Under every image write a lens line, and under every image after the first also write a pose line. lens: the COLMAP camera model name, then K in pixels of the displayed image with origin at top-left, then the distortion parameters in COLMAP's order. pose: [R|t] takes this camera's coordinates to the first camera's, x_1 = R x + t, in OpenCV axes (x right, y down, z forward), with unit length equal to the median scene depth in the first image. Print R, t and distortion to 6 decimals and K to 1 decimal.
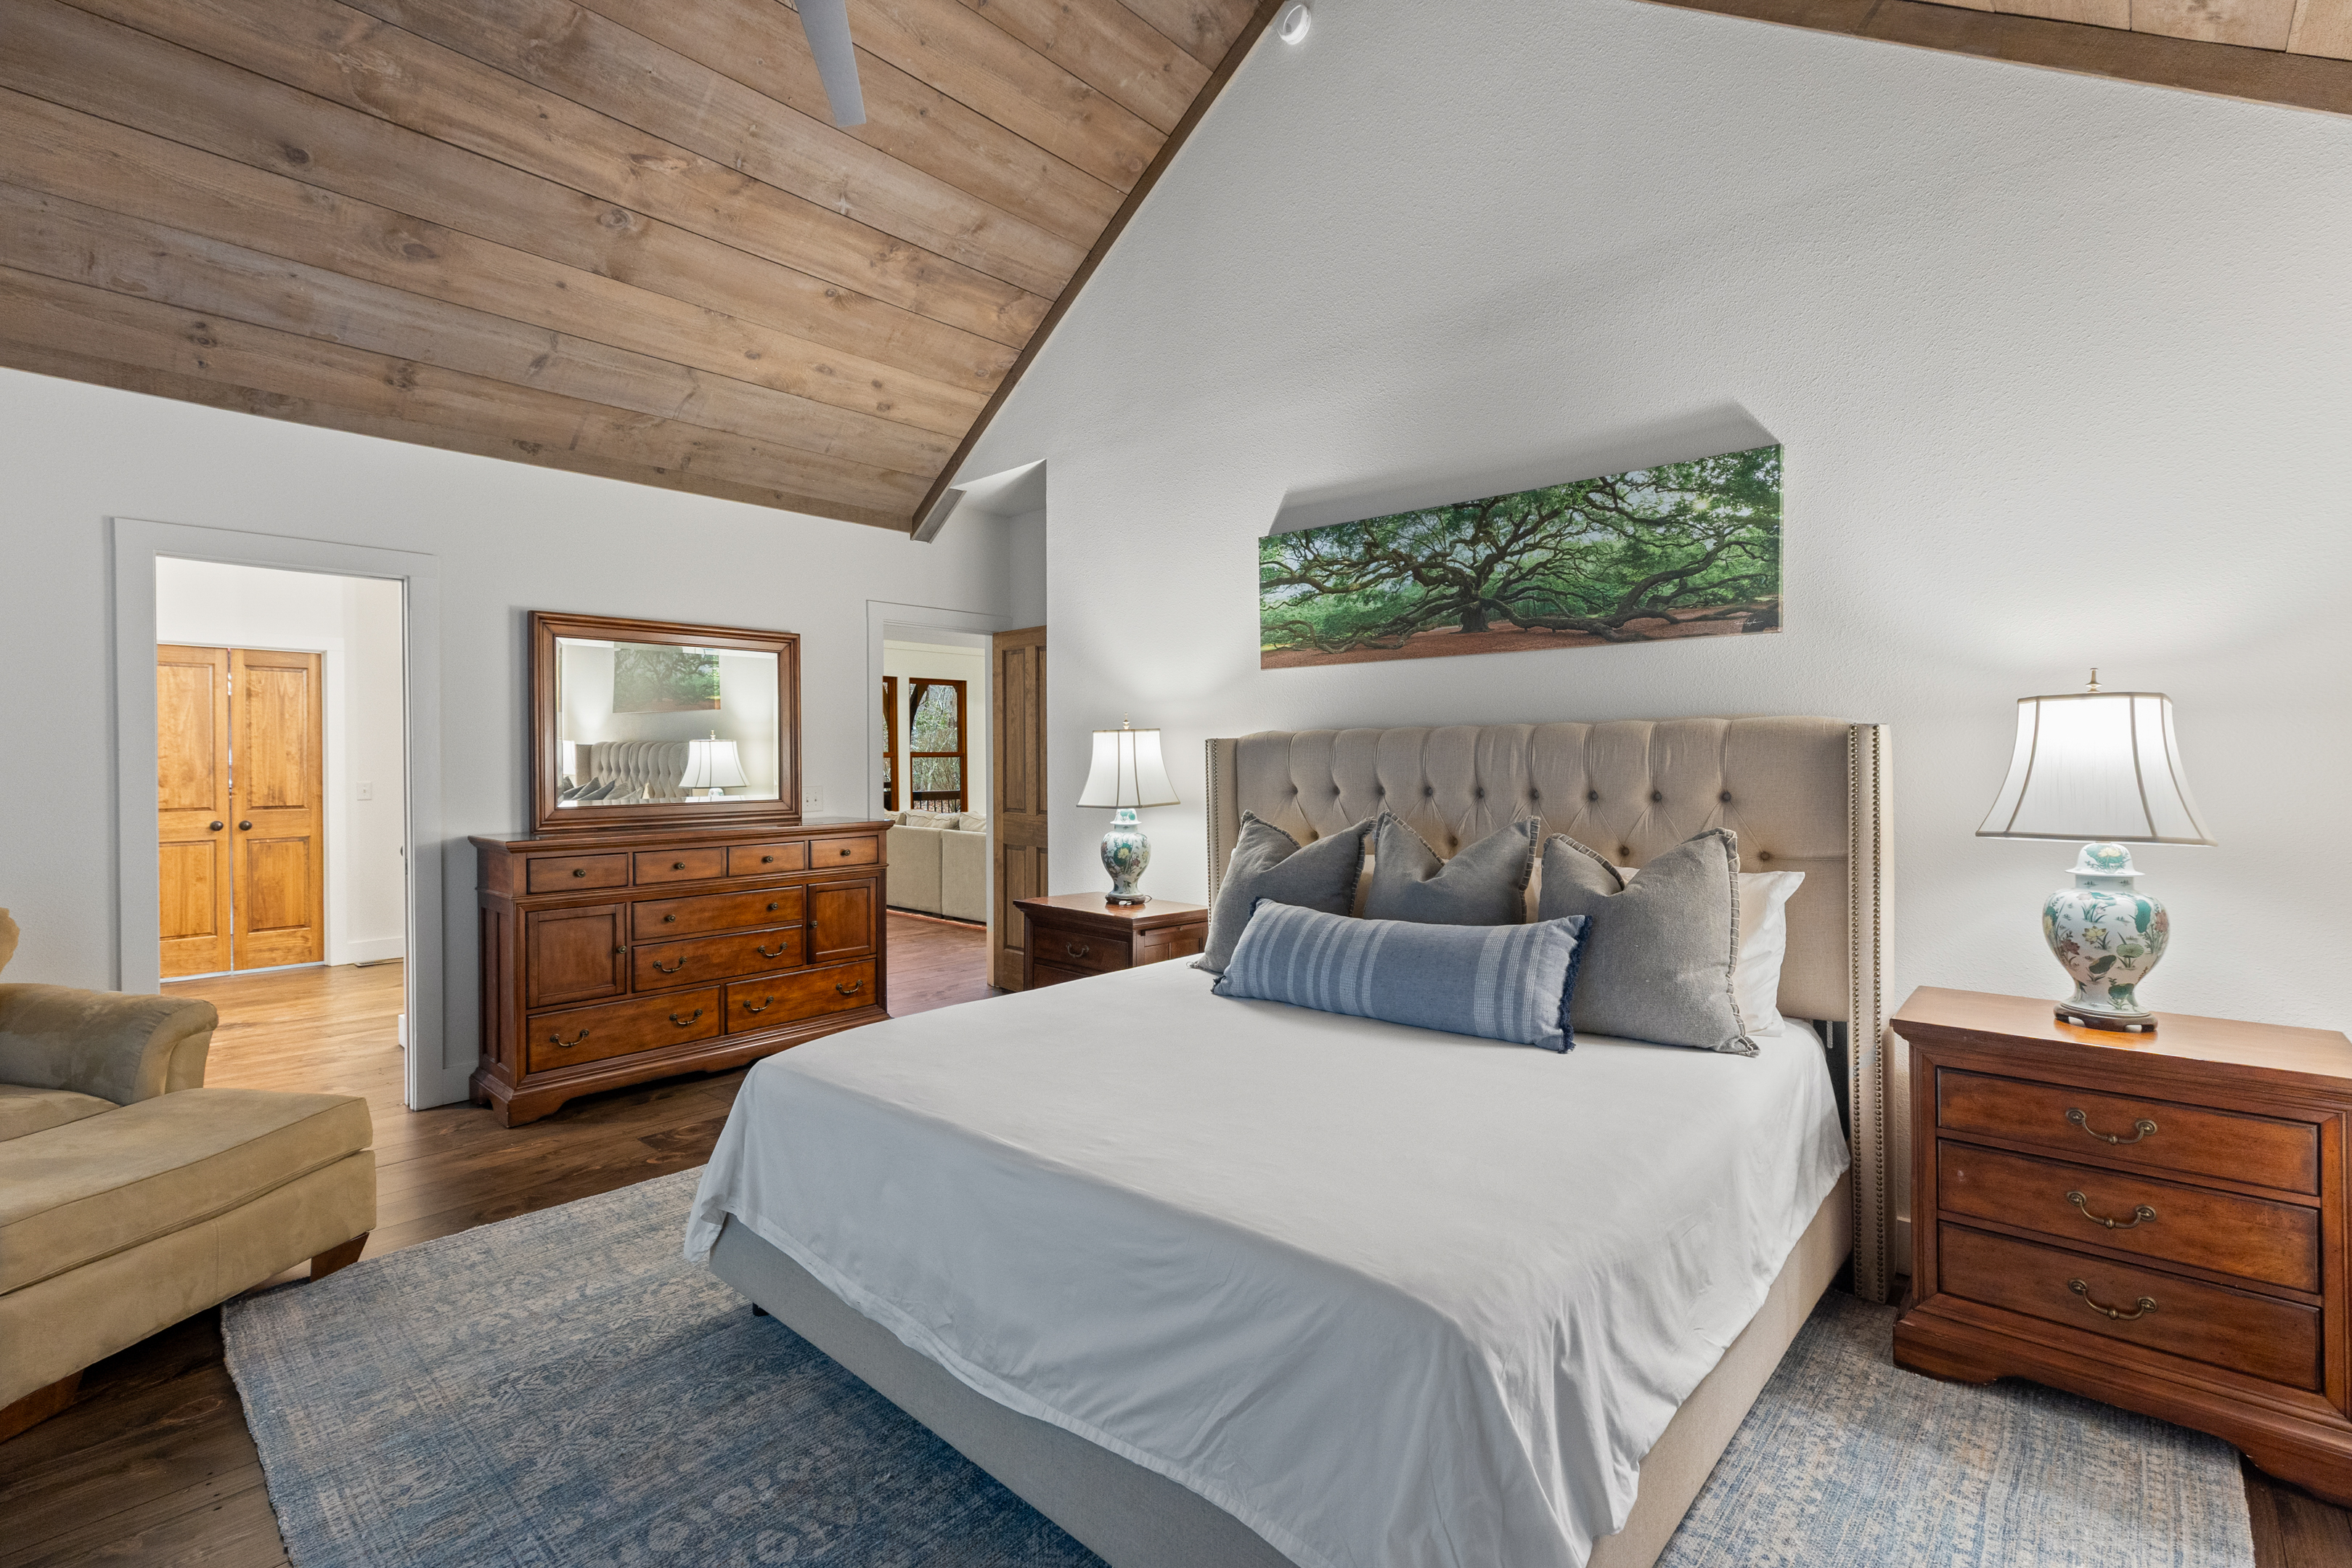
lens RADIAL K [[1062.3, 0, 1166.4], [0, 1062.3, 783.3], [0, 0, 1]] dist [0.006229, -0.000153]
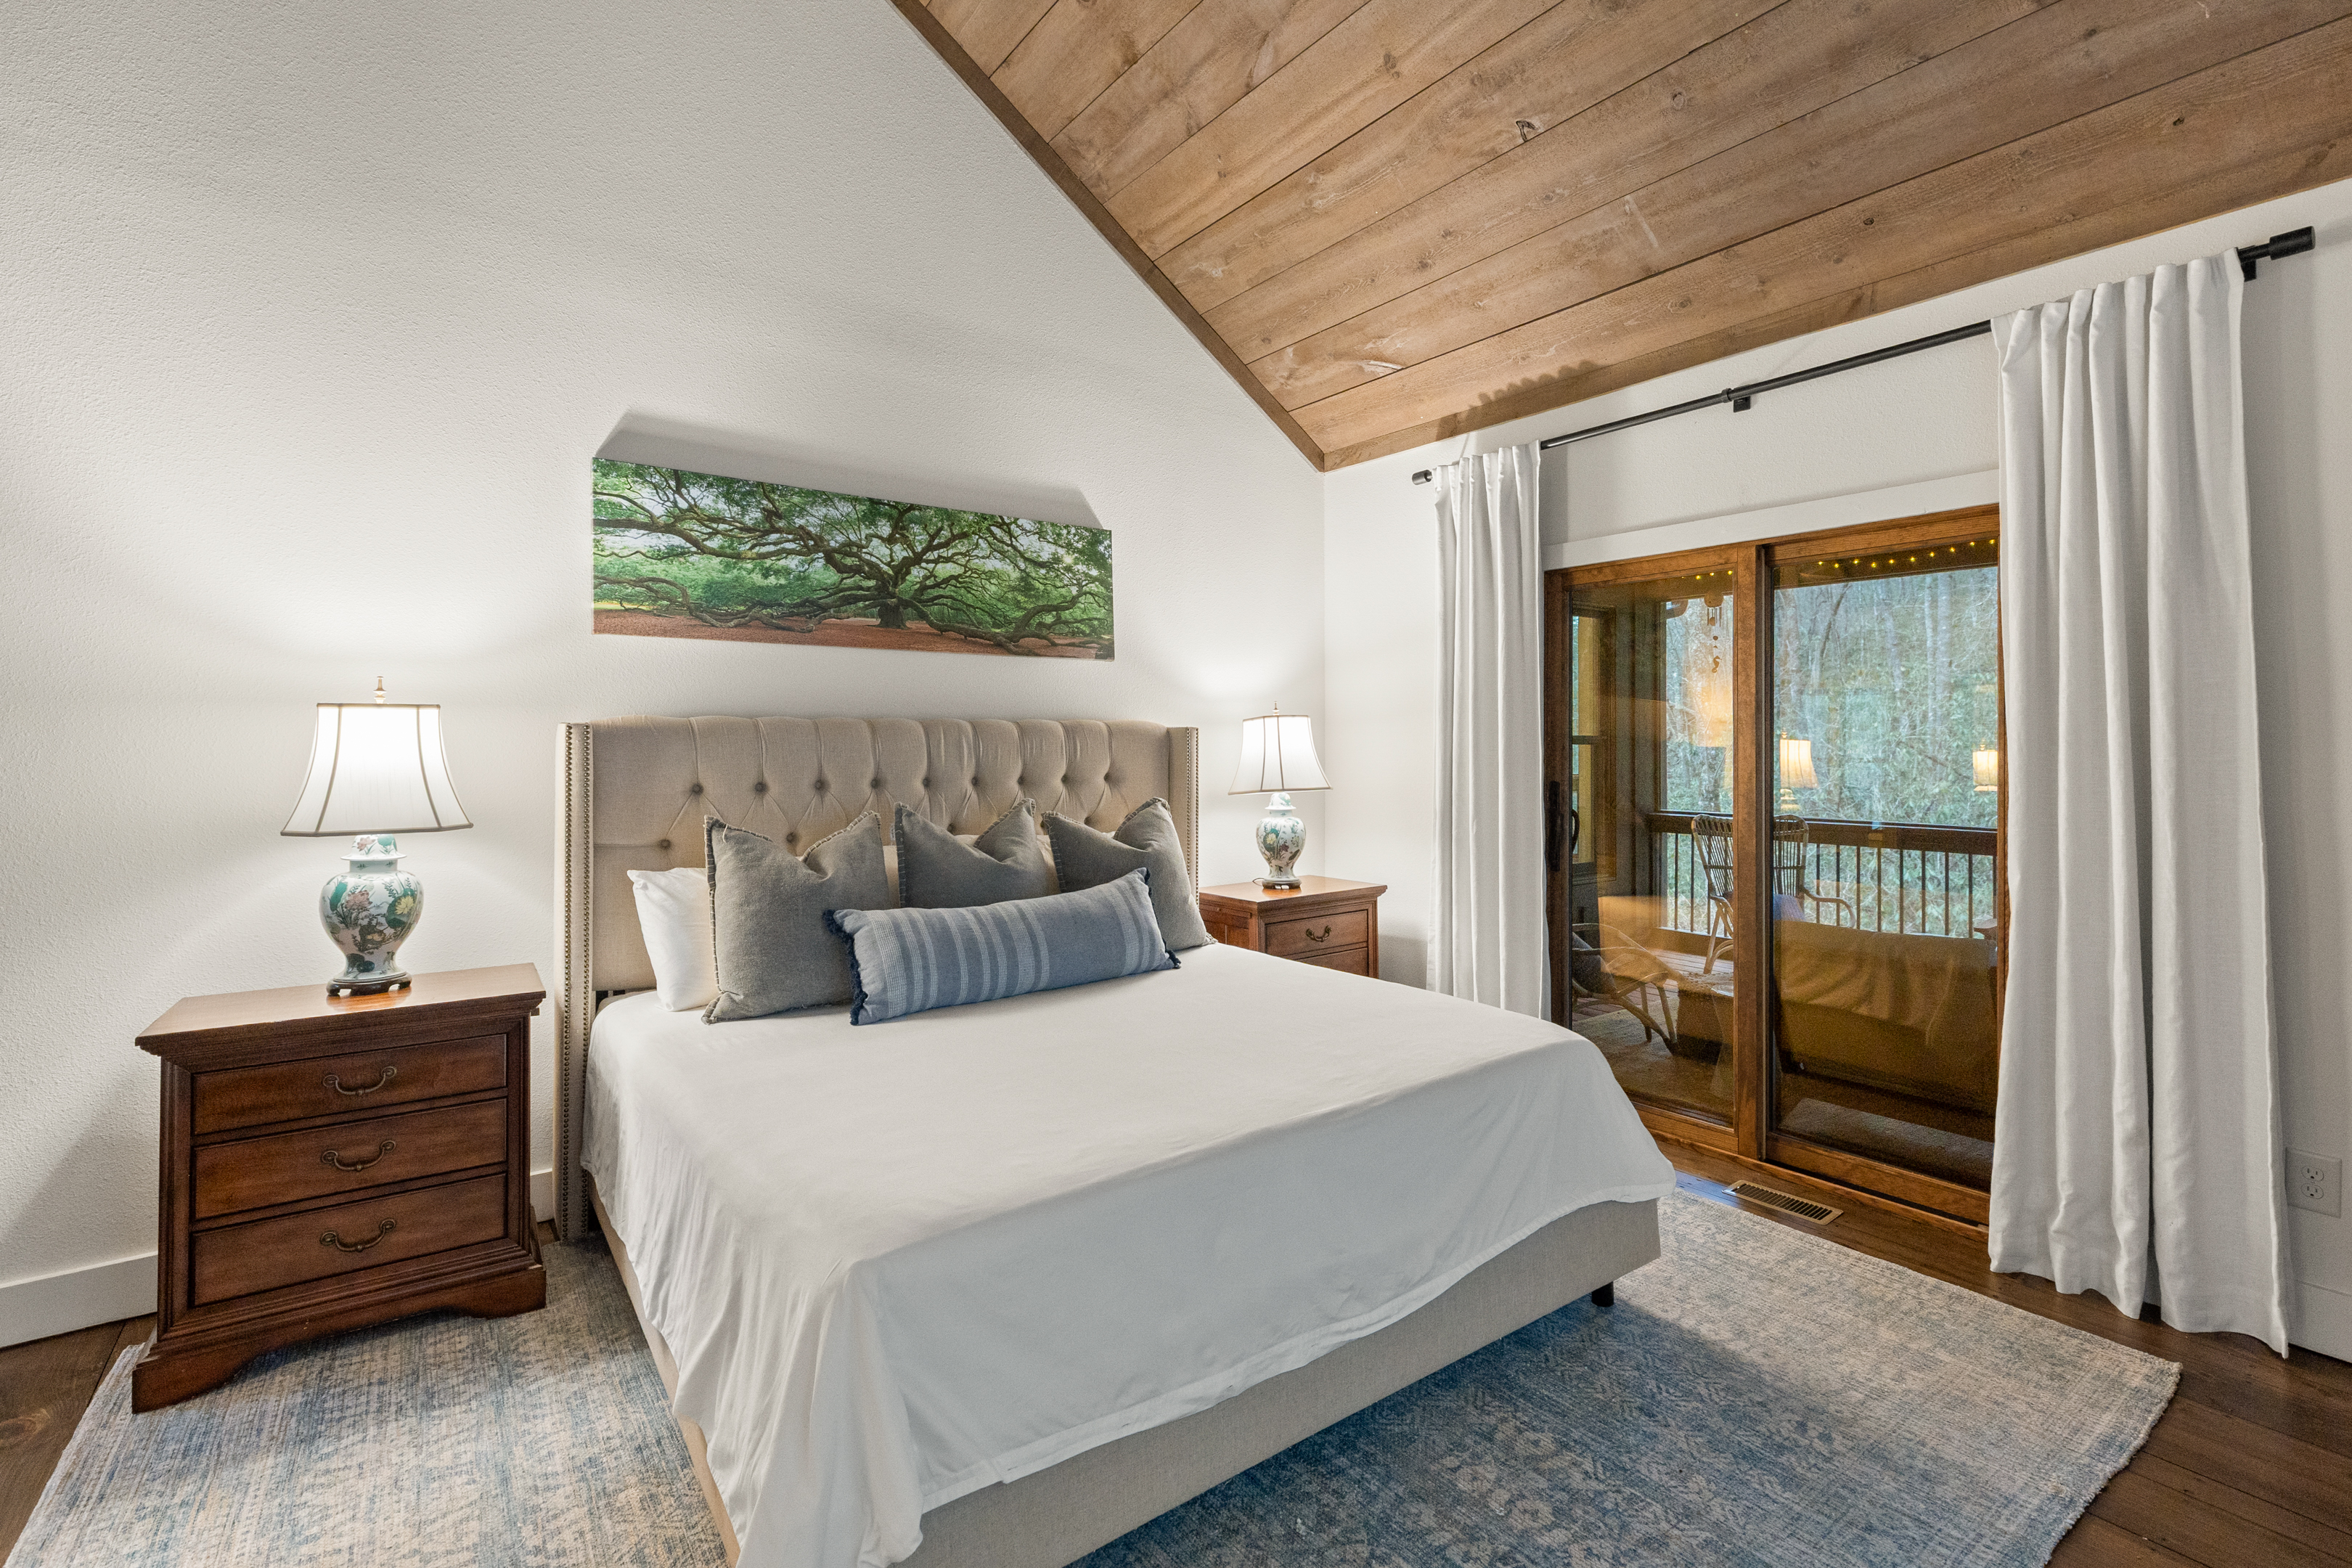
lens RADIAL K [[1062.3, 0, 1201.0], [0, 1062.3, 773.6], [0, 0, 1]] dist [0.006229, -0.000153]
pose [[0.188882, -0.029257, 0.981564, -0.692980], [0.019861, 0.999465, 0.025969, -0.021565], [-0.981799, 0.014589, 0.189363, 0.520909]]
